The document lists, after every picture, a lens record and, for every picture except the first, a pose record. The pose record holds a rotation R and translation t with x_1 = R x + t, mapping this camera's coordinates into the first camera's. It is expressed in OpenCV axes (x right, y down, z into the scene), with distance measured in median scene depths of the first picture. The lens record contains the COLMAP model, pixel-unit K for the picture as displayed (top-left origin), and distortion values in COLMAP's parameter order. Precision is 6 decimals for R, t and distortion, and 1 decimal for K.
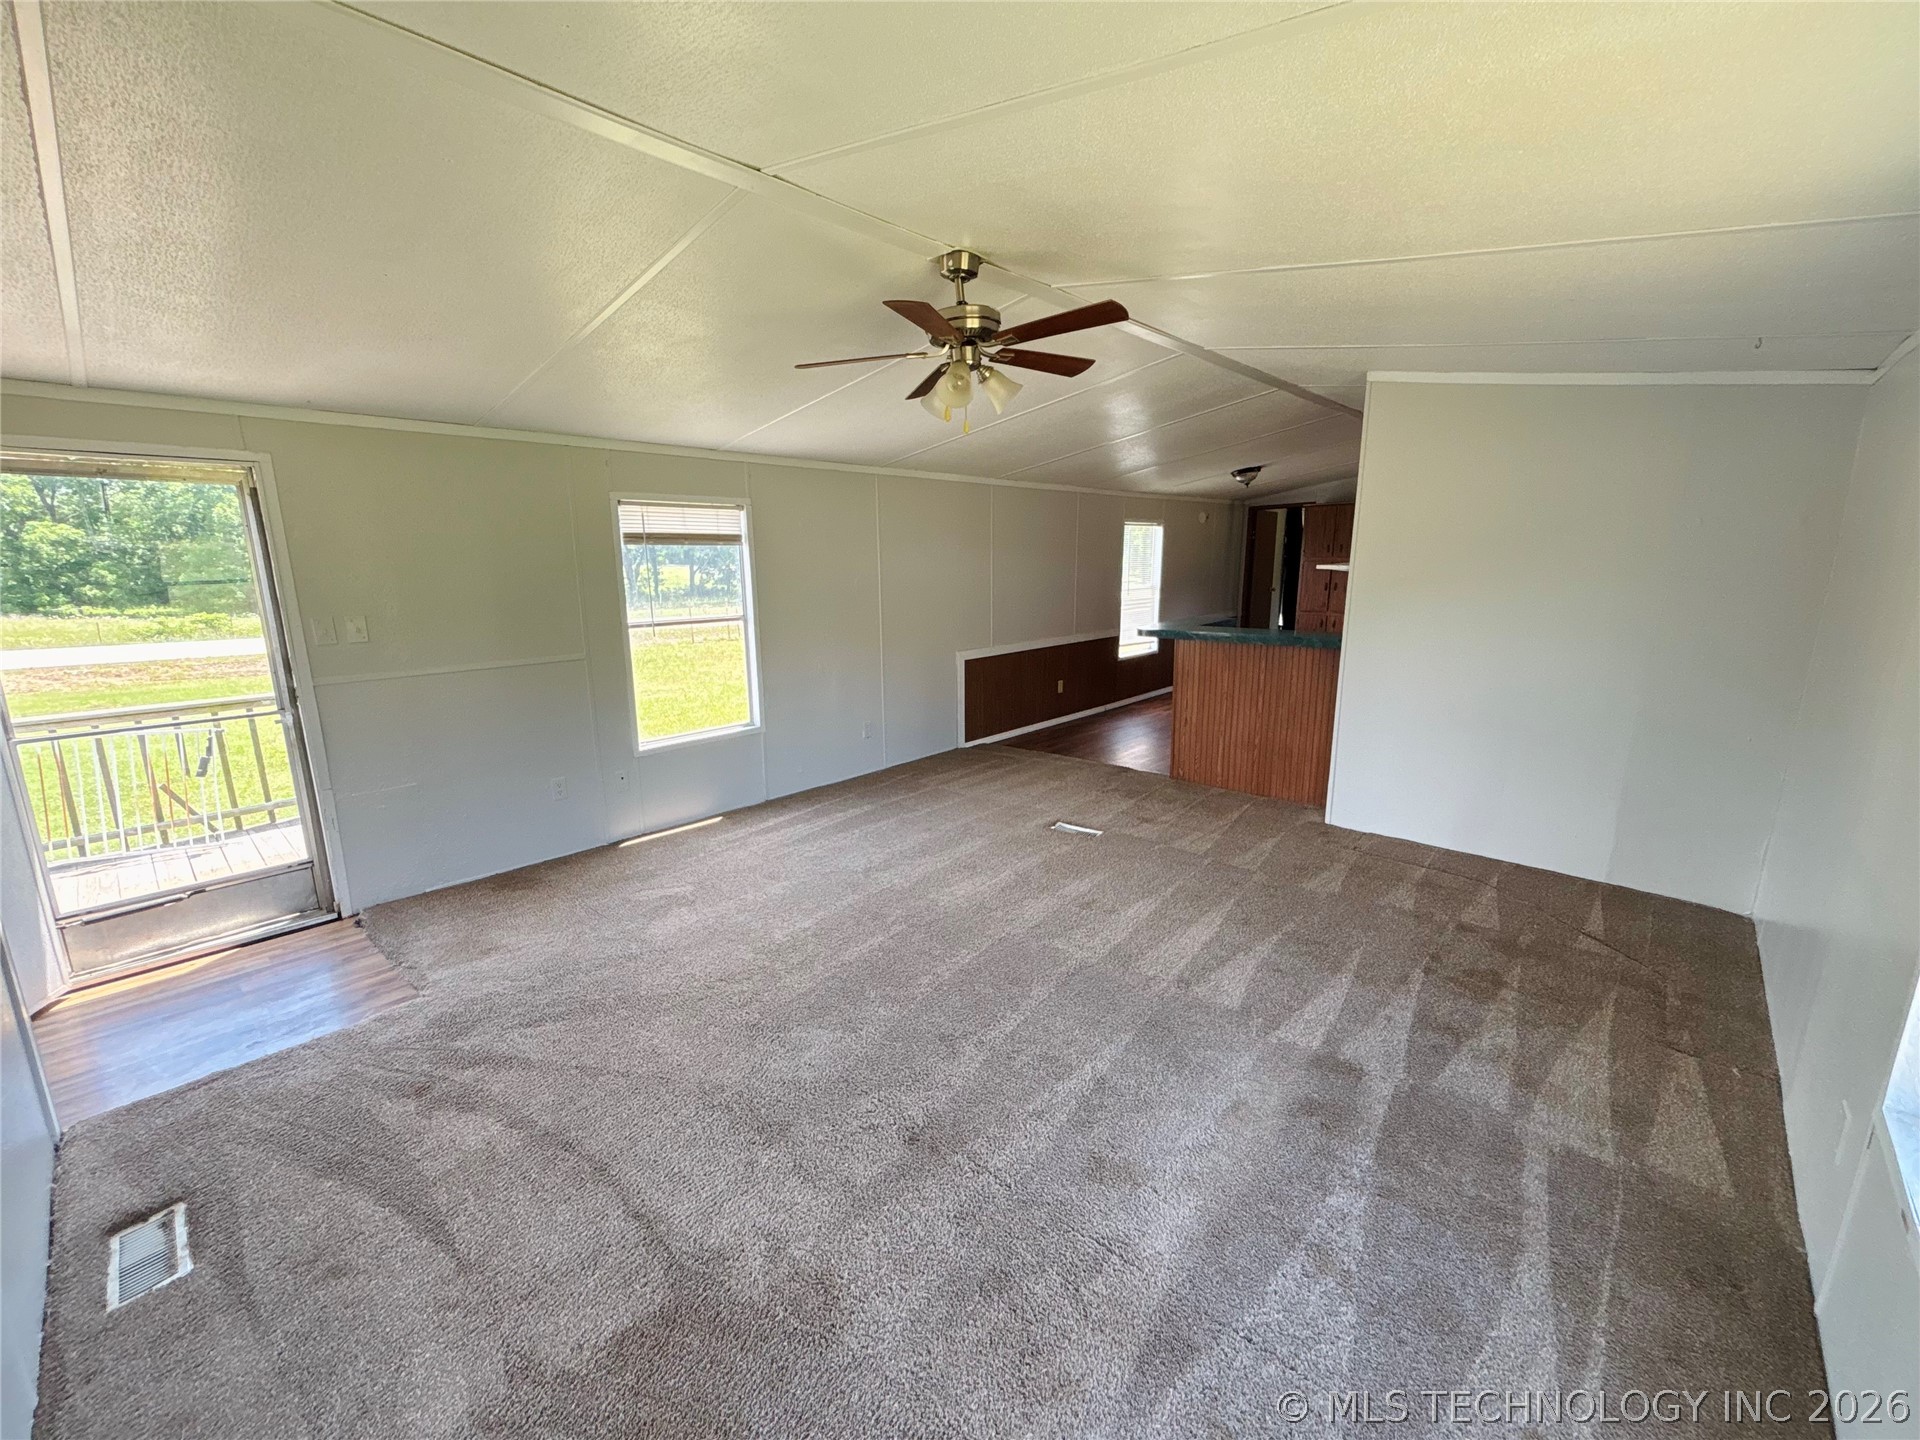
lens RADIAL K [[777.4, 0, 960.0], [0, 777.4, 720.0], [0, 0, 1]] dist [-0.002882, -0.000459]
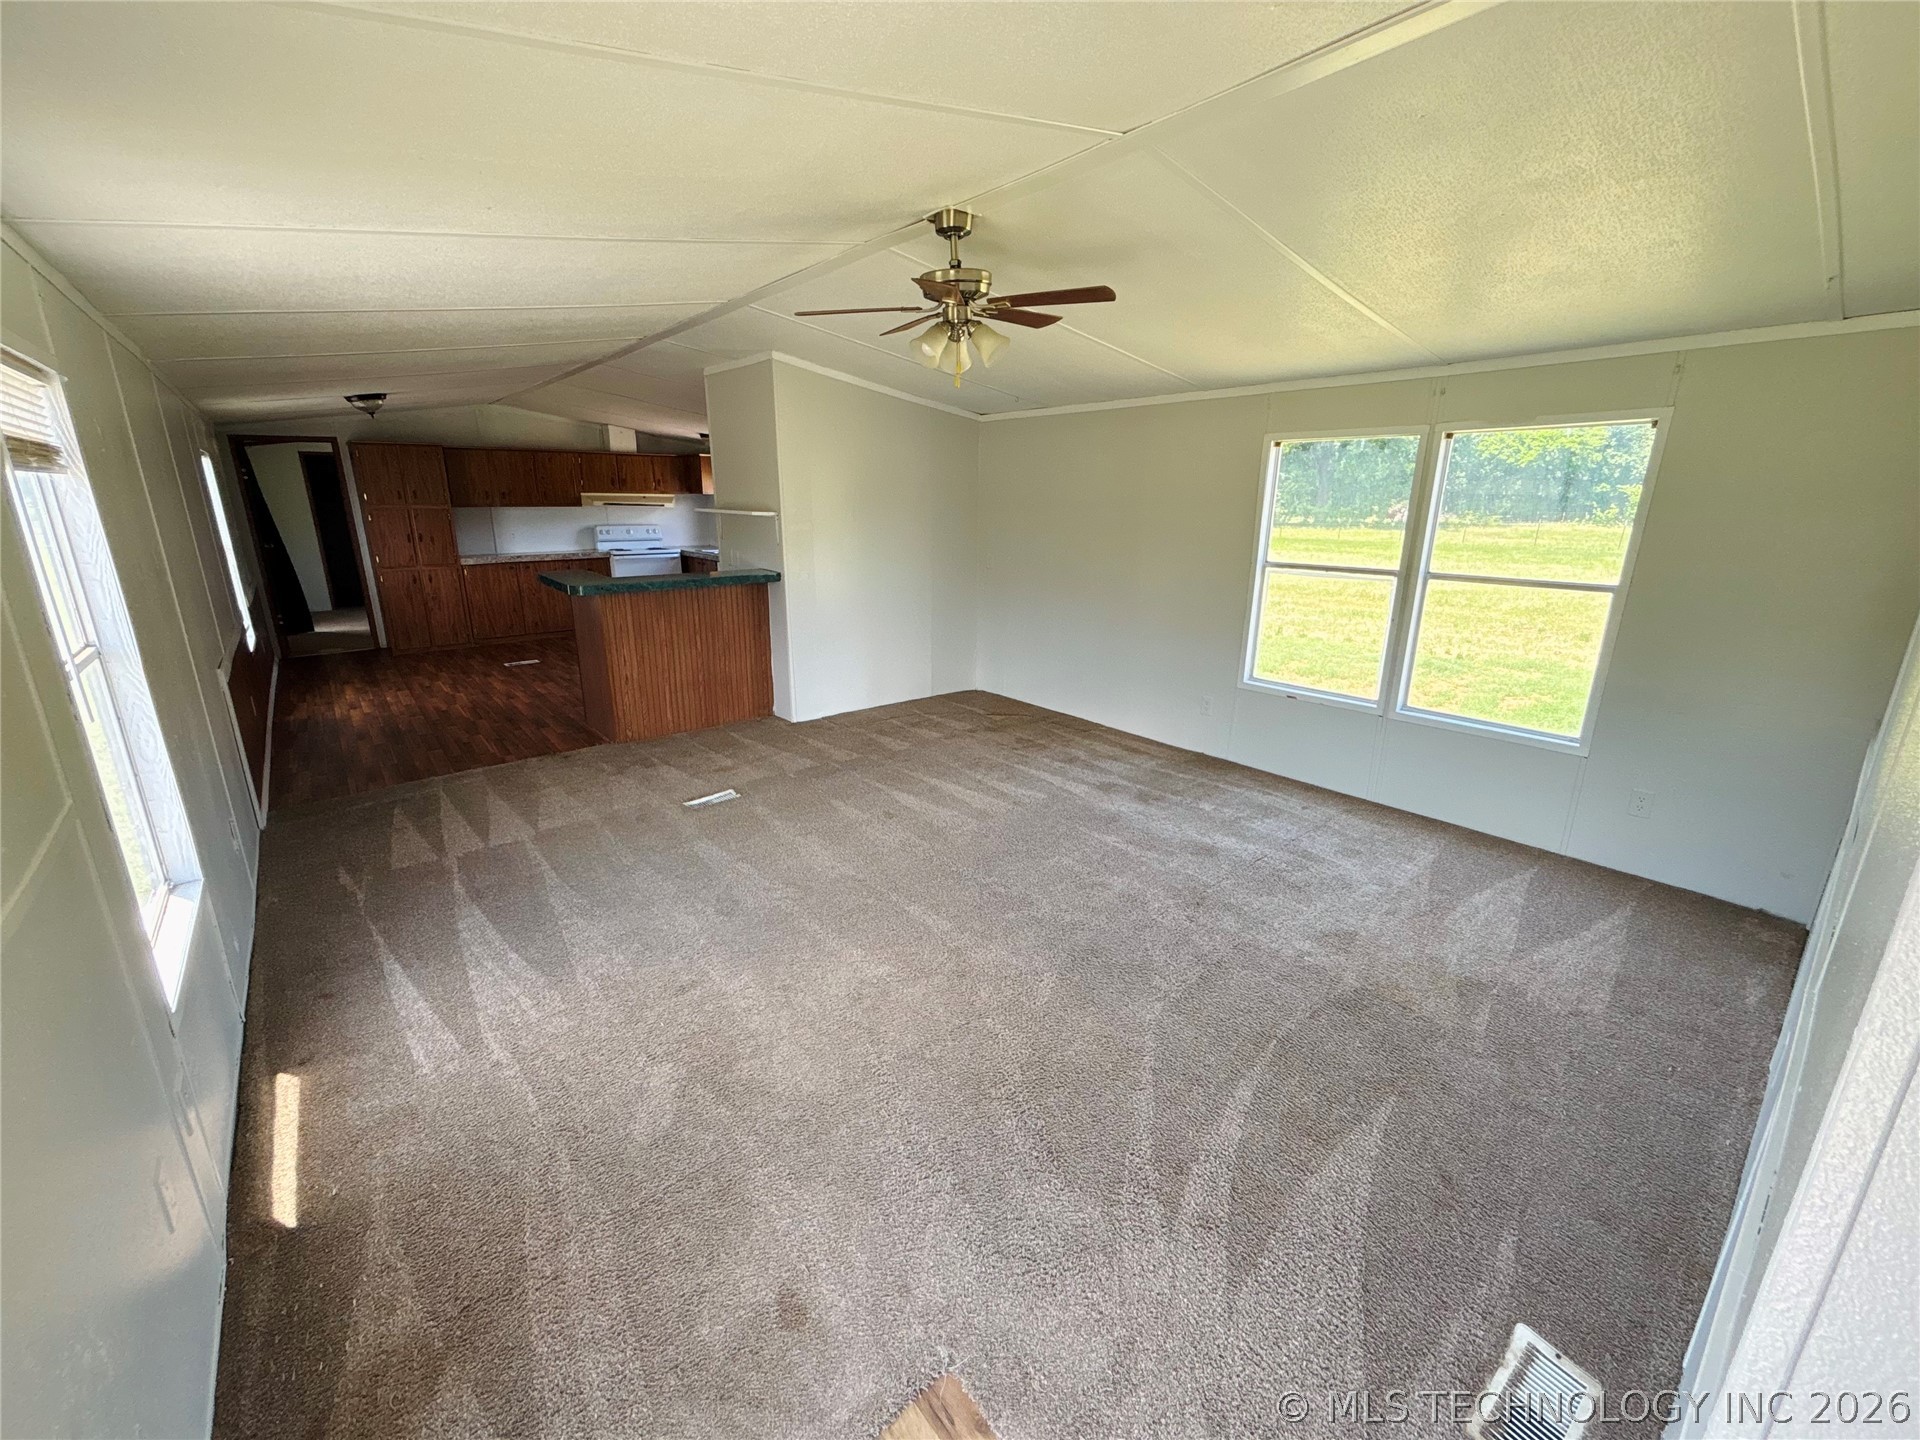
lens RADIAL K [[776.7, 0, 960.0], [0, 776.7, 720.0], [0, 0, 1]] dist [-0.019308, -0.000135]
pose [[0.133950, -0.262880, 0.955485, -0.863045], [0.204336, 0.950782, 0.232940, -0.133893], [-0.969693, 0.164038, 0.181073, 0.676207]]
